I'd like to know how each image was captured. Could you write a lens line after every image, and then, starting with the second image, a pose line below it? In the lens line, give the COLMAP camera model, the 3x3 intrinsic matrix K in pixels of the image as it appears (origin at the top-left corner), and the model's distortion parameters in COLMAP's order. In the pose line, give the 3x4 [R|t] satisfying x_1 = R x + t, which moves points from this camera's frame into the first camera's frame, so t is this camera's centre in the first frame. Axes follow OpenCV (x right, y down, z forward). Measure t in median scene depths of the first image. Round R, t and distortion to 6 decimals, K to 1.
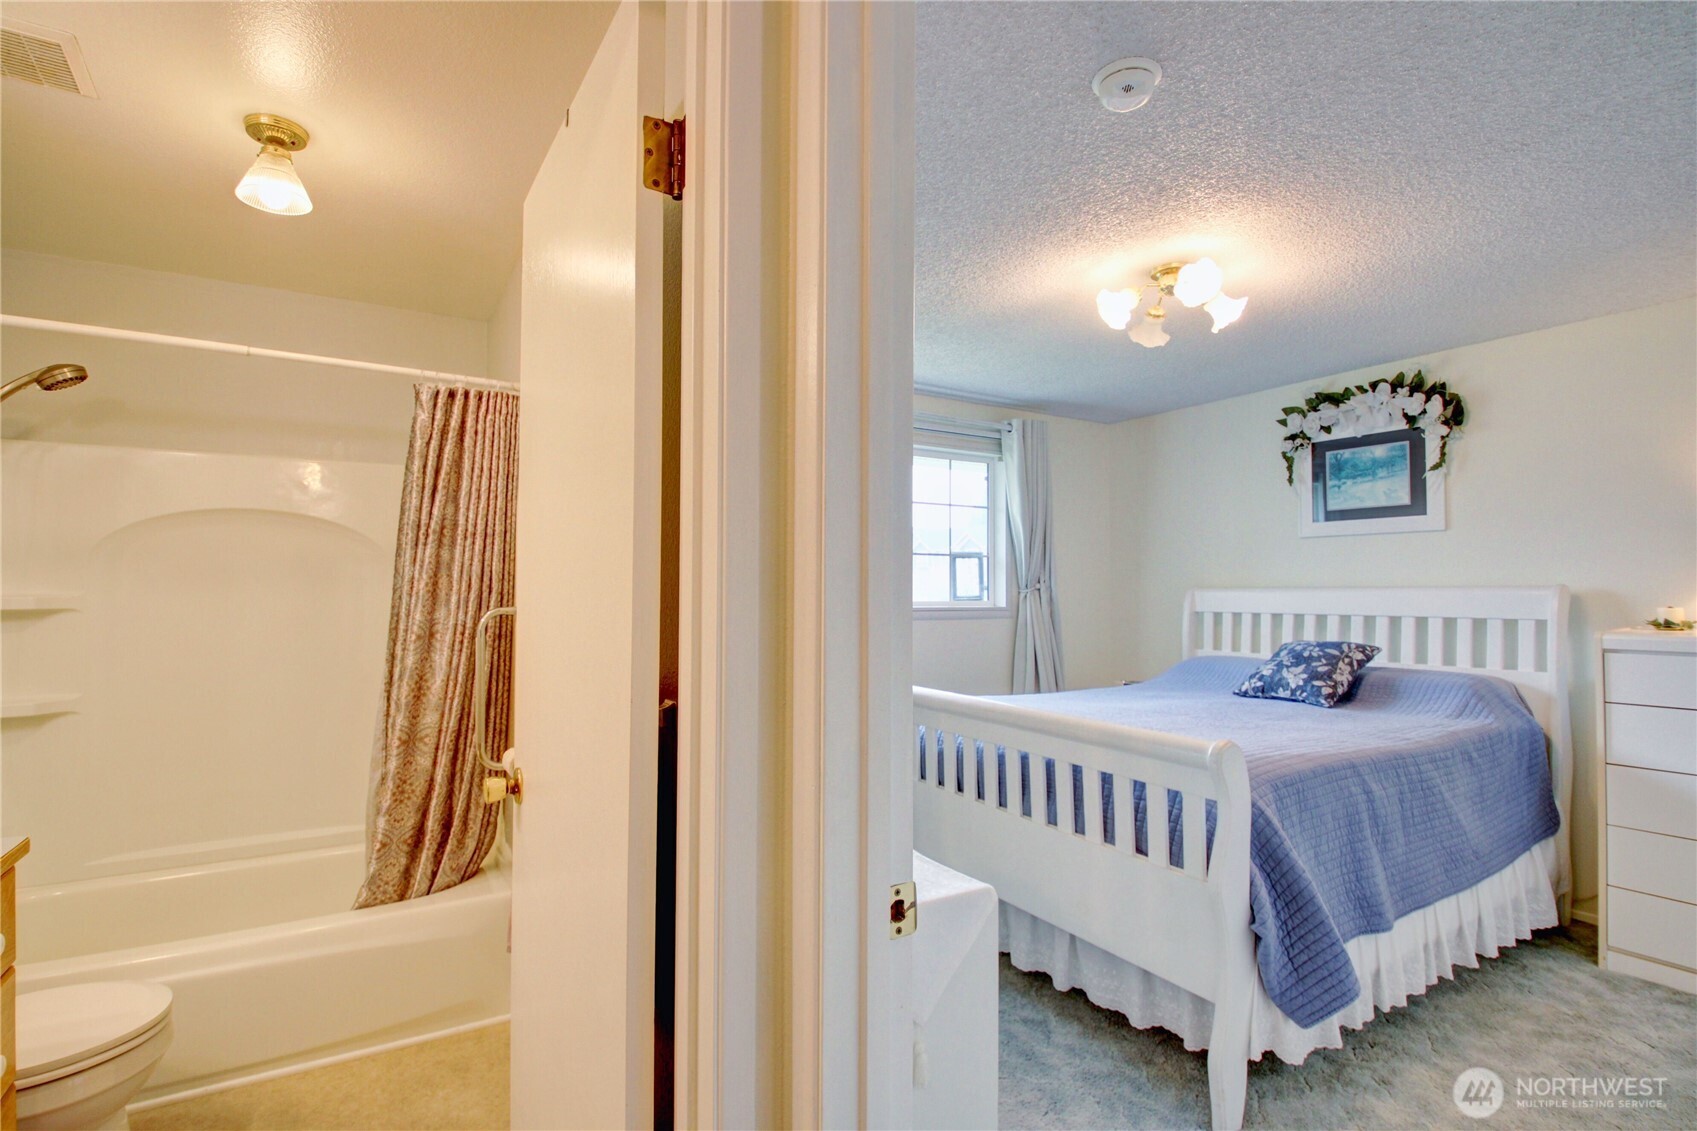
lens RADIAL K [[791.4, 0, 843.4], [0, 791.4, 570.4], [0, 0, 1]] dist [0.000274, -0.019303]
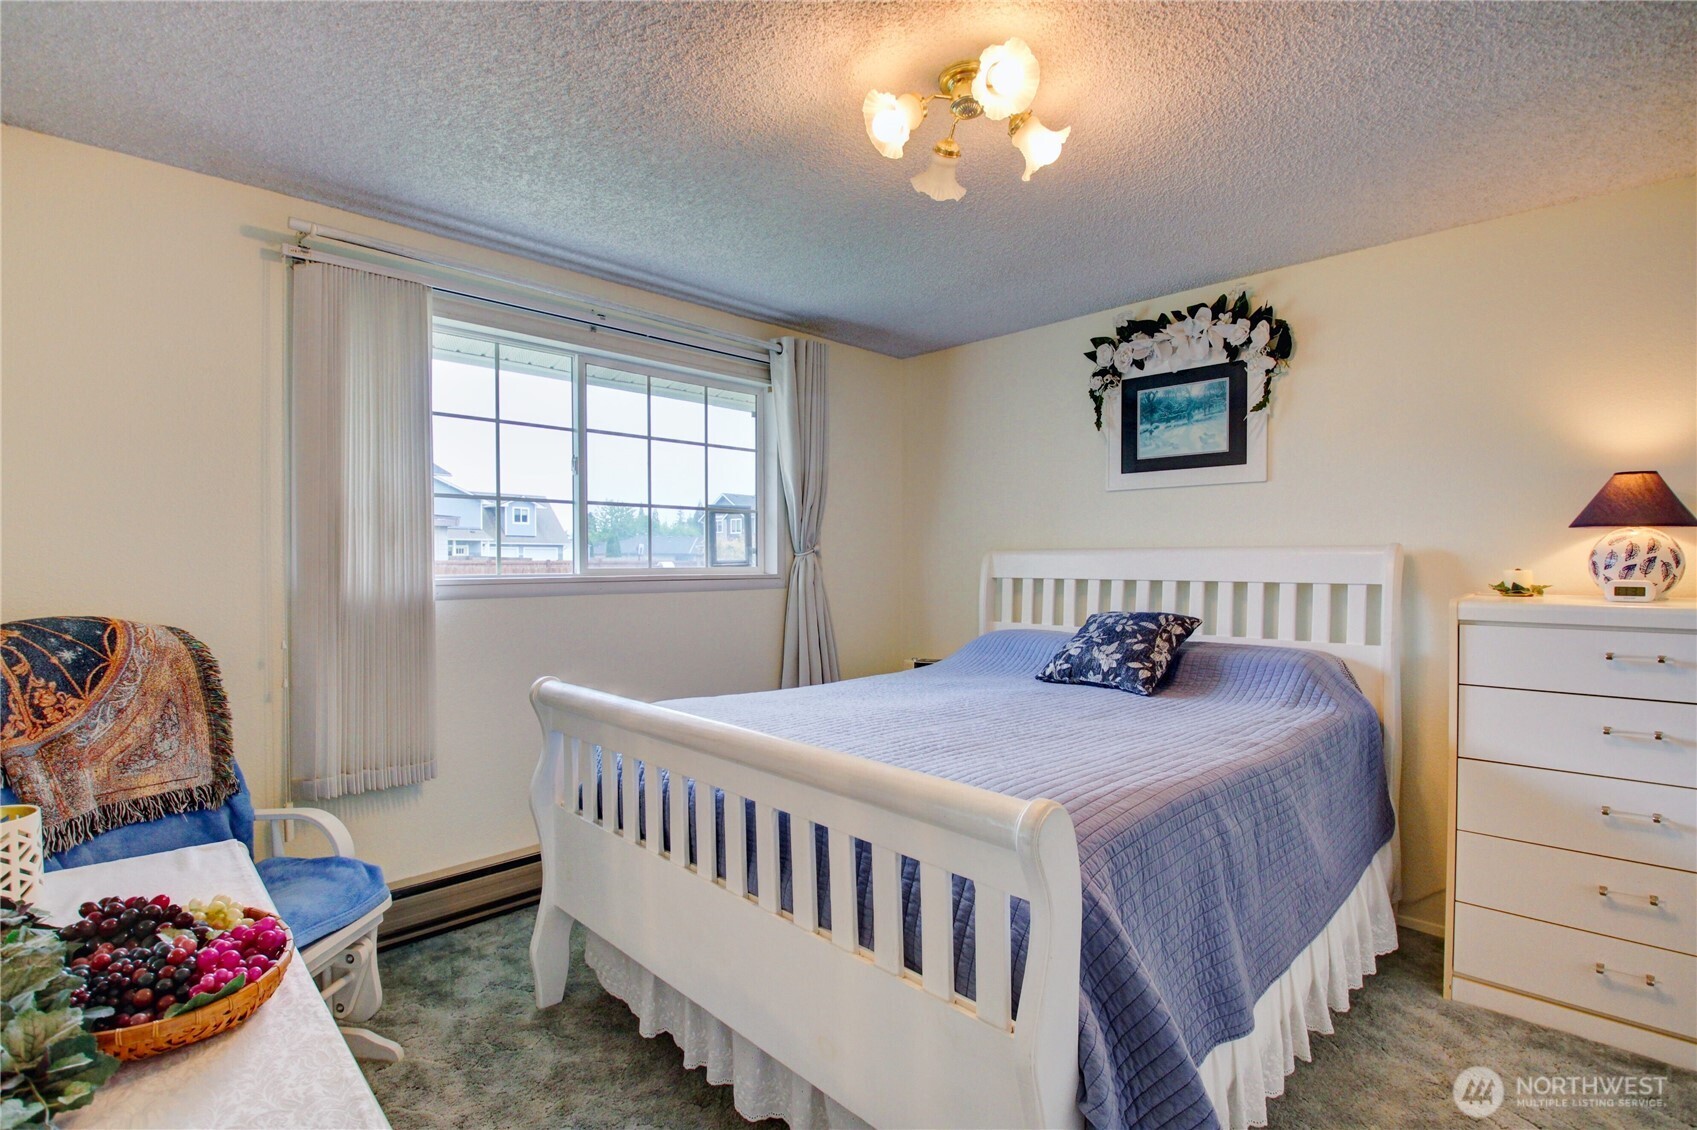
lens RADIAL K [[805.8, 0, 844.4], [0, 805.8, 572.4], [0, 0, 1]] dist [0.001755, -0.019978]
pose [[0.971702, -0.007205, 0.236099, 0.162639], [-0.003148, 0.999051, 0.043444, 0.017686], [-0.236188, -0.042958, 0.970757, 0.376310]]
